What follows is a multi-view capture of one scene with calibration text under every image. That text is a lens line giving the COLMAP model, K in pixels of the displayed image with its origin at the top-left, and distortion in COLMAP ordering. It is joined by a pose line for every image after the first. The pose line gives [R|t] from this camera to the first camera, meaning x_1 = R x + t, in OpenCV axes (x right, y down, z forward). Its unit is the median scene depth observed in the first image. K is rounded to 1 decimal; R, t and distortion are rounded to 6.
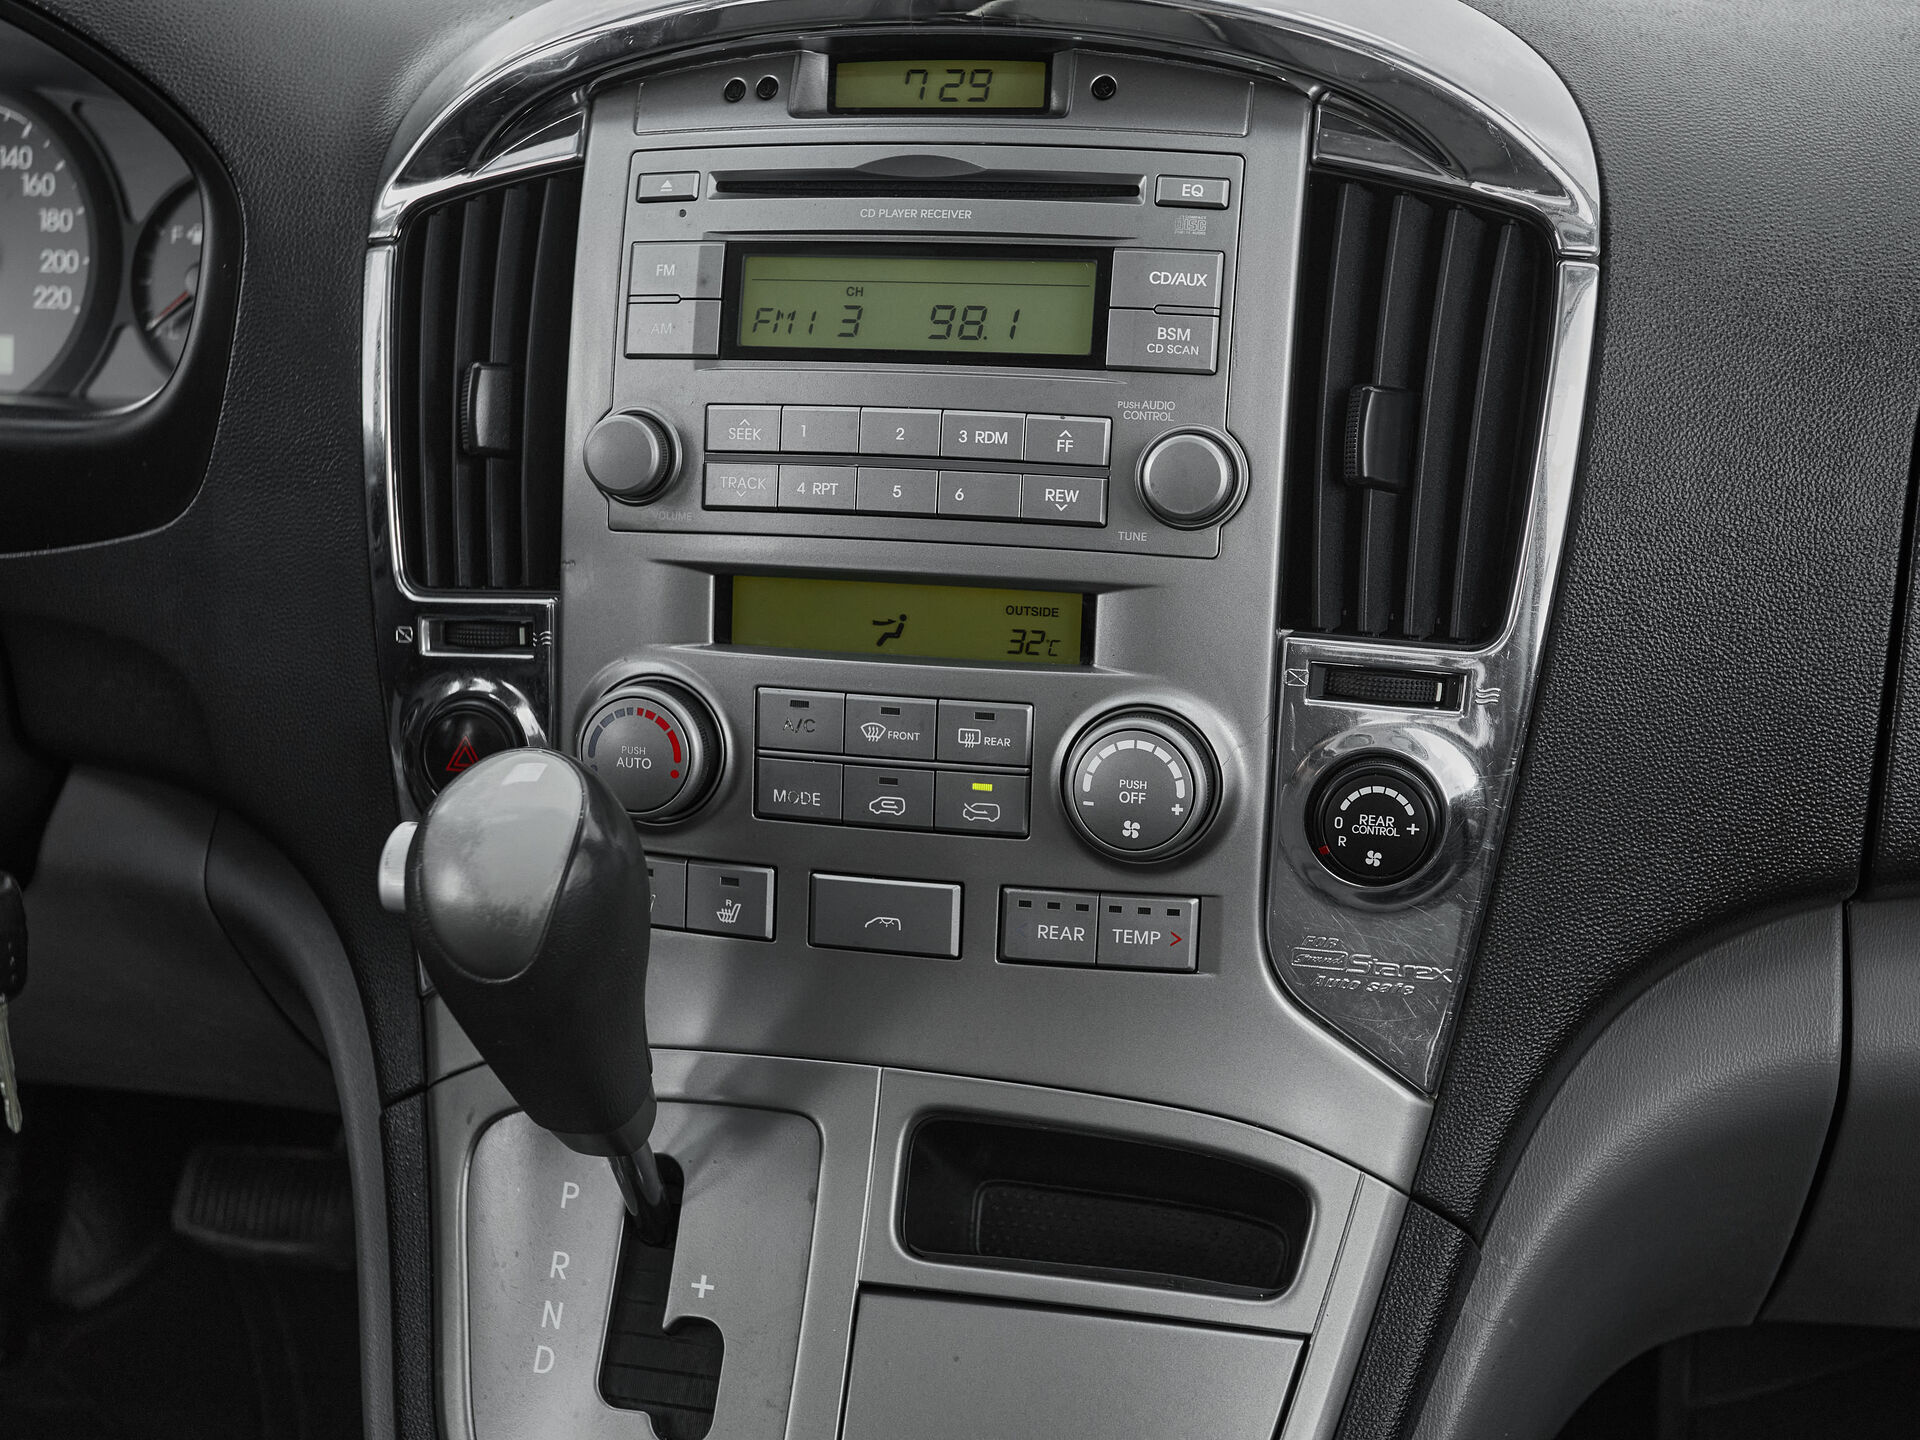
lens RADIAL K [[2162.1, 0, 919.9], [0, 2162.1, 717.1], [0, 0, 1]] dist [0.028023, 0.000000]
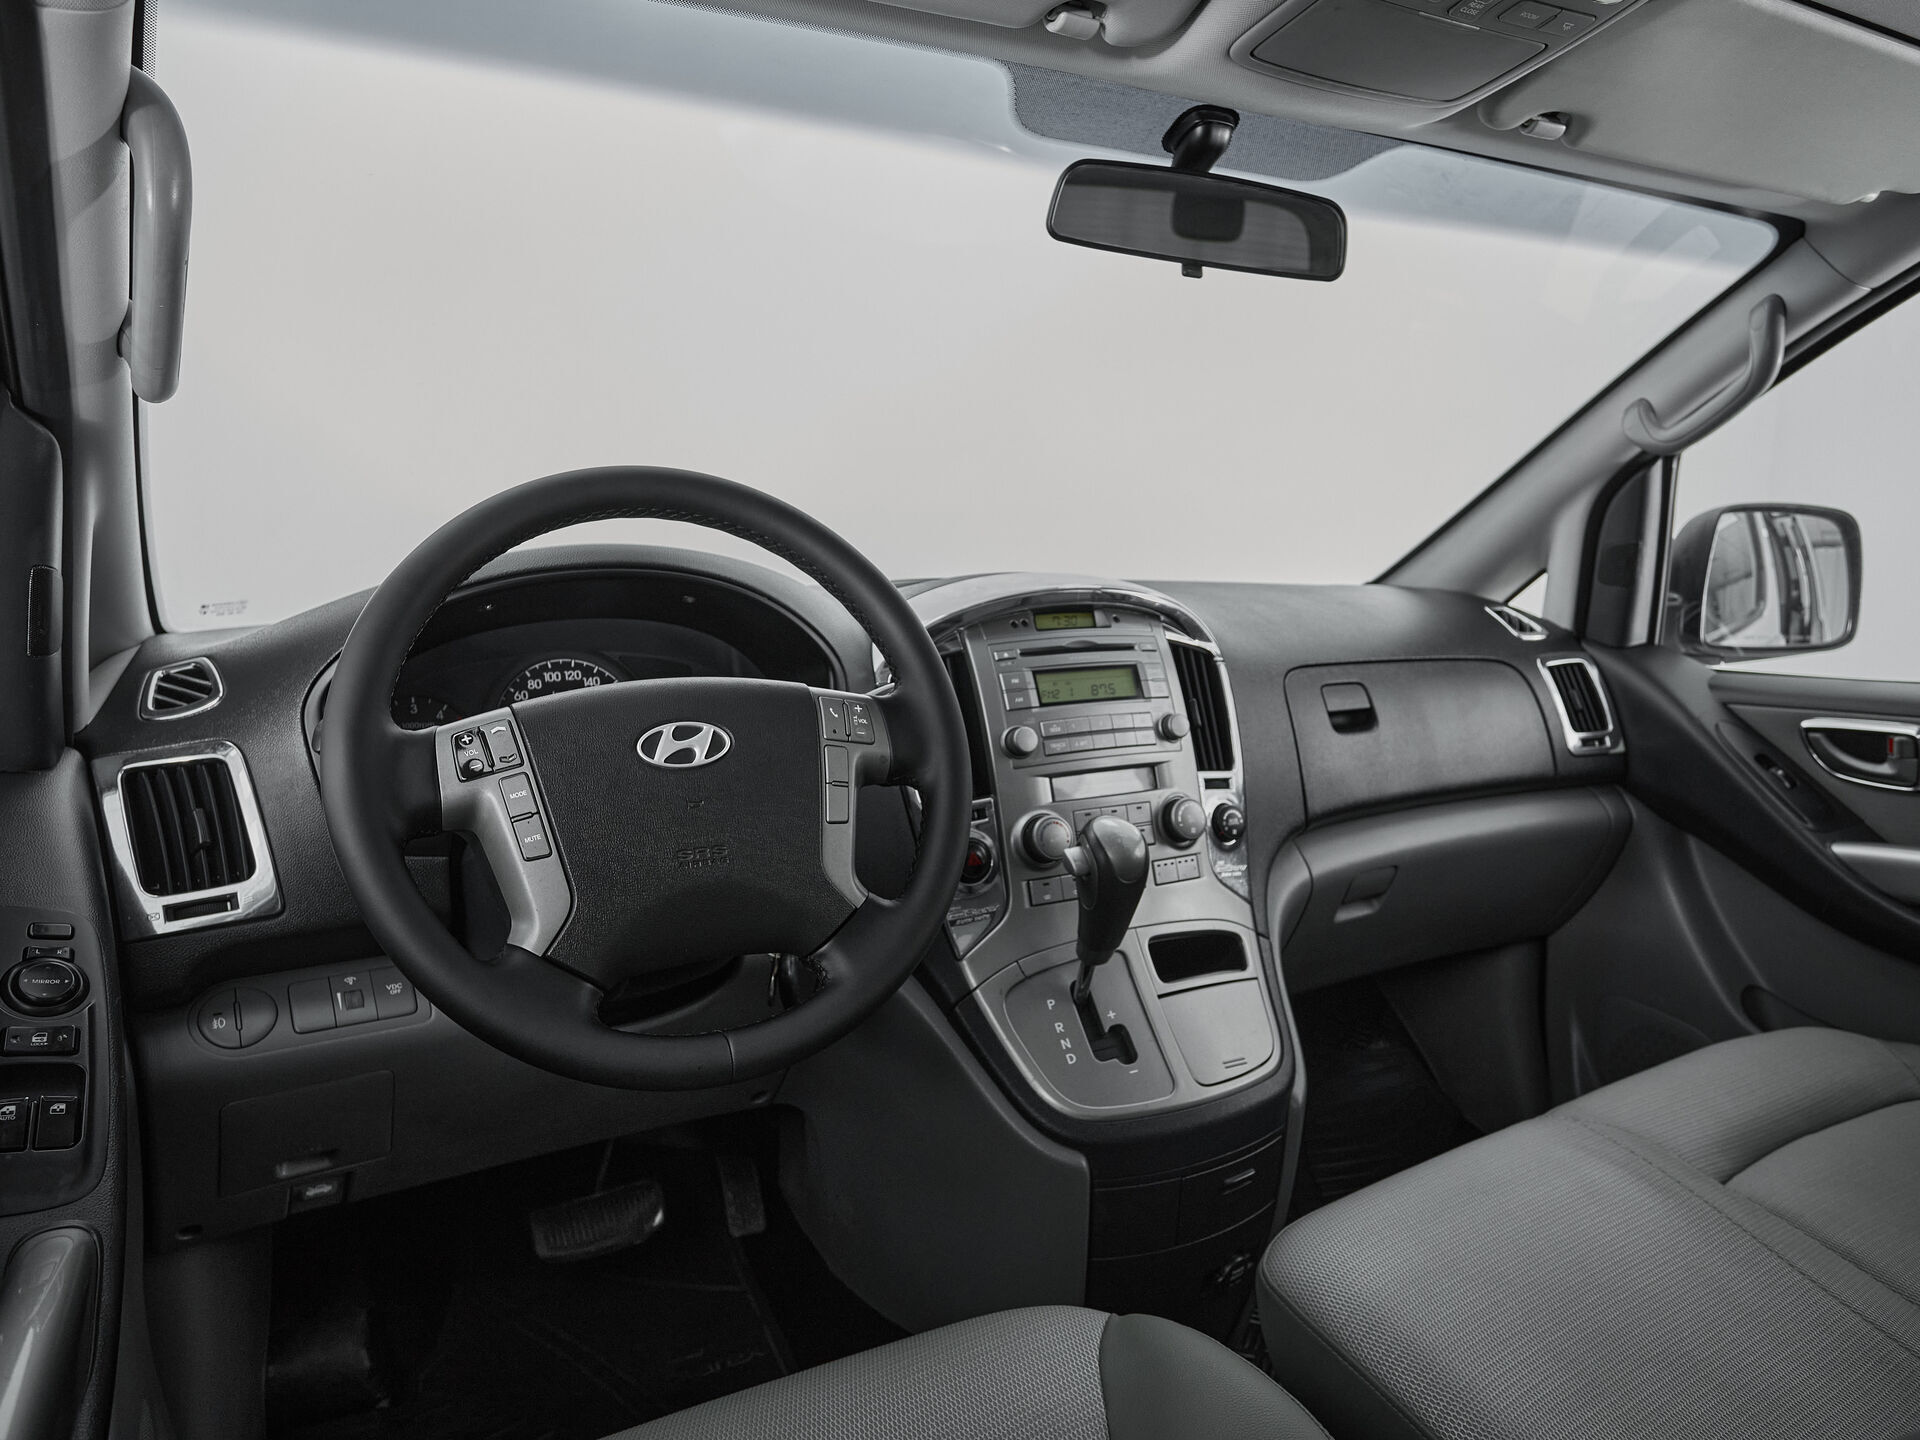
lens RADIAL K [[1286.1, 0, 974.9], [0, 1286.1, 735.2], [0, 0, 1]] dist [-0.059121, 0.008111]
pose [[0.744867, -0.080466, 0.662343, -1.352873], [0.246671, 0.955579, -0.161315, 0.138884], [-0.619940, 0.283539, 0.731628, -0.246076]]
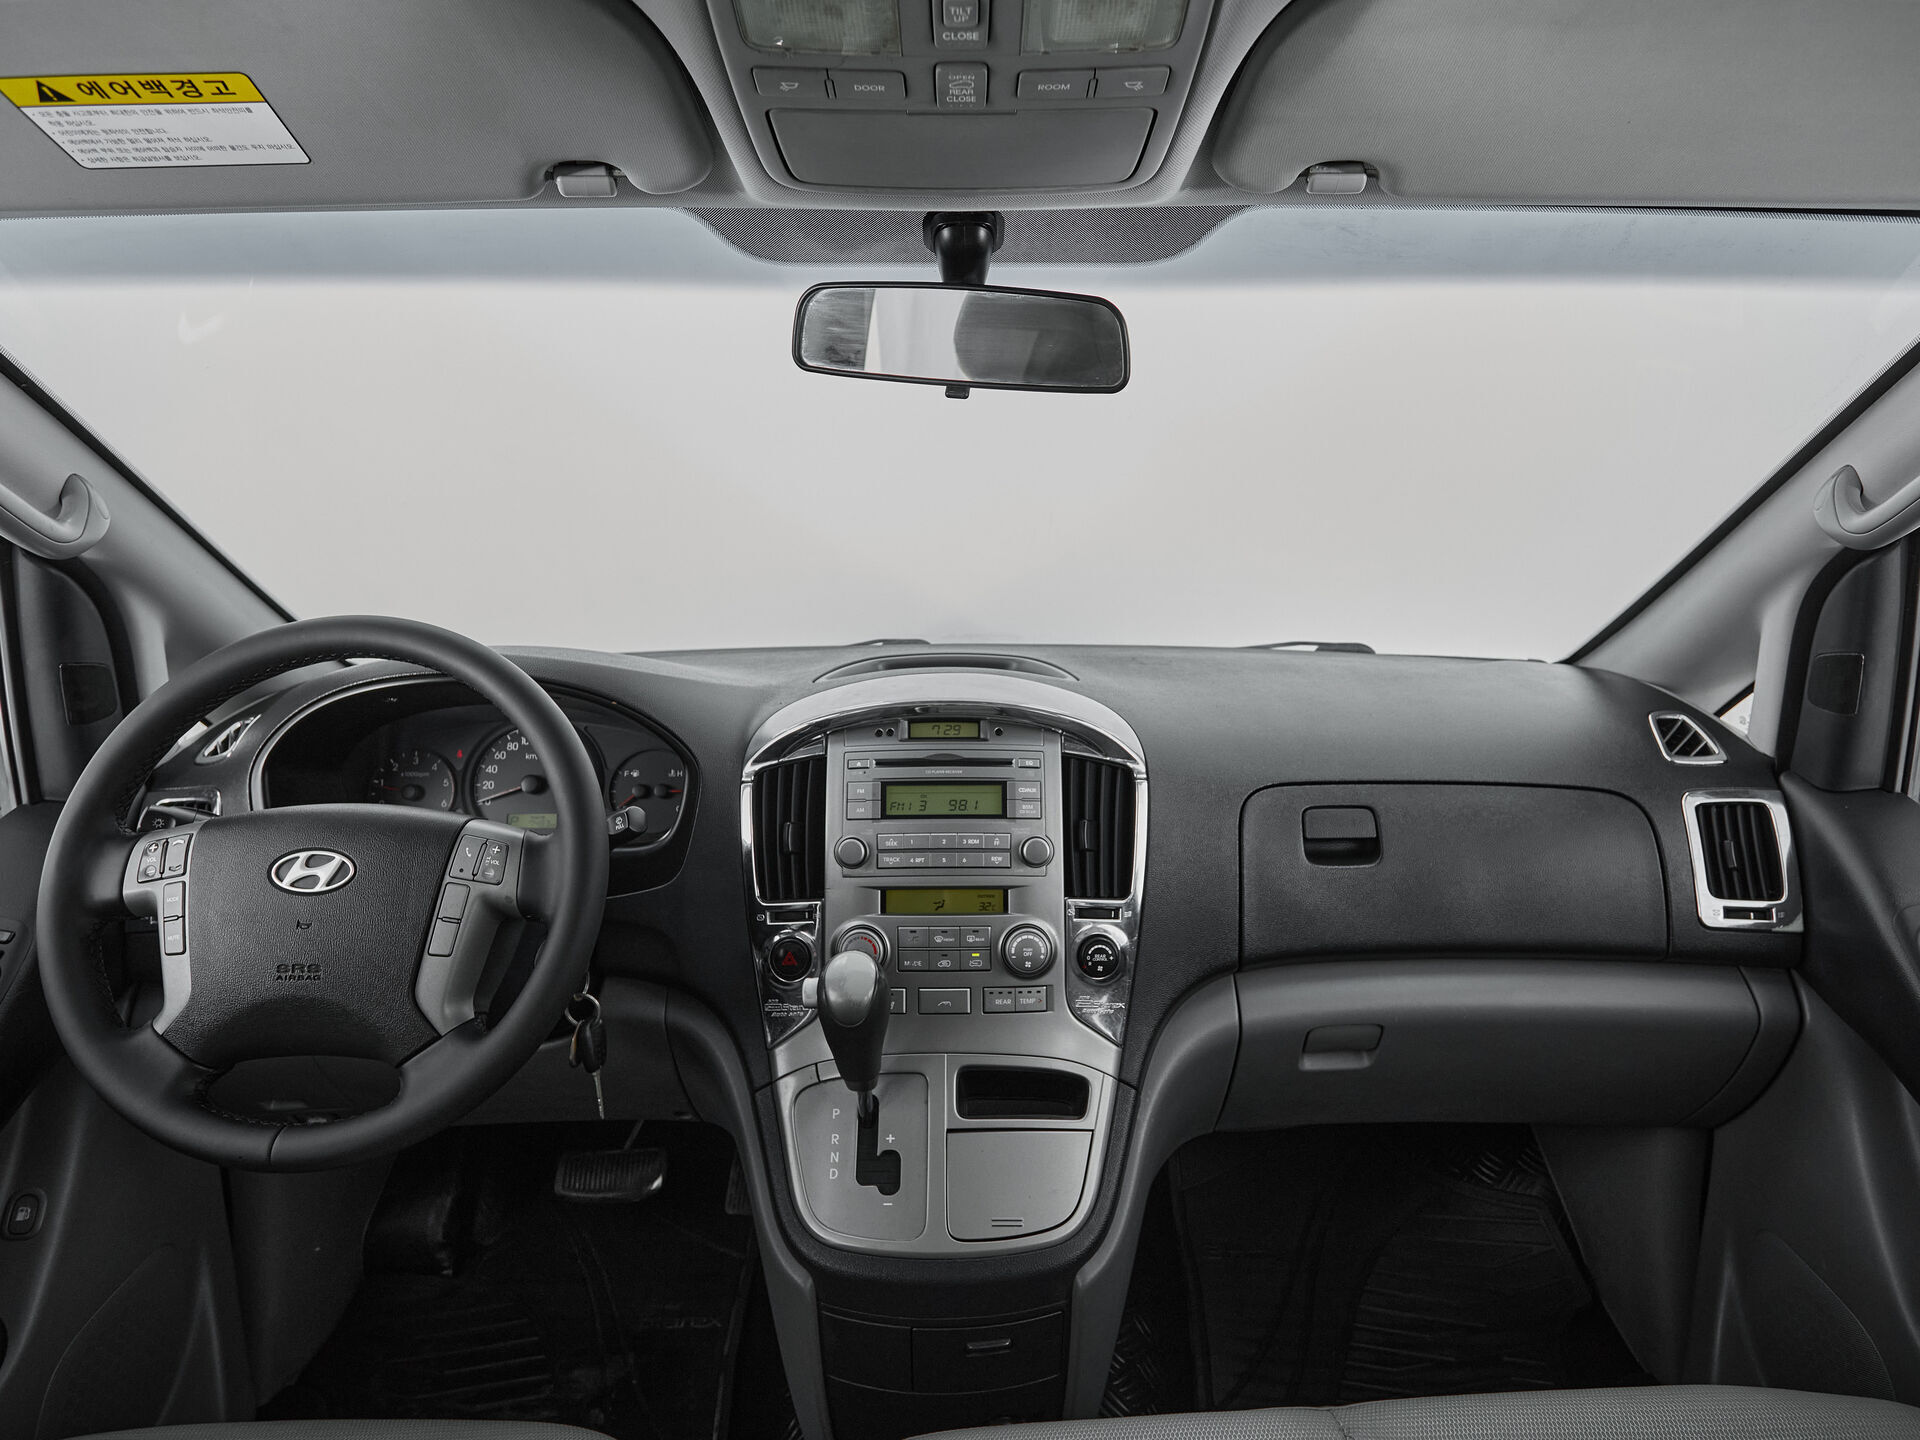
lens RADIAL K [[1103.8, 0, 967.2], [0, 1103.8, 720.1], [0, 0, 1]] dist [0.012732, -0.007443]
pose [[0.971311, -0.021895, 0.236803, -0.341917], [0.069102, 0.978774, -0.192940, 0.007452], [-0.227552, 0.203768, 0.952207, -0.550113]]
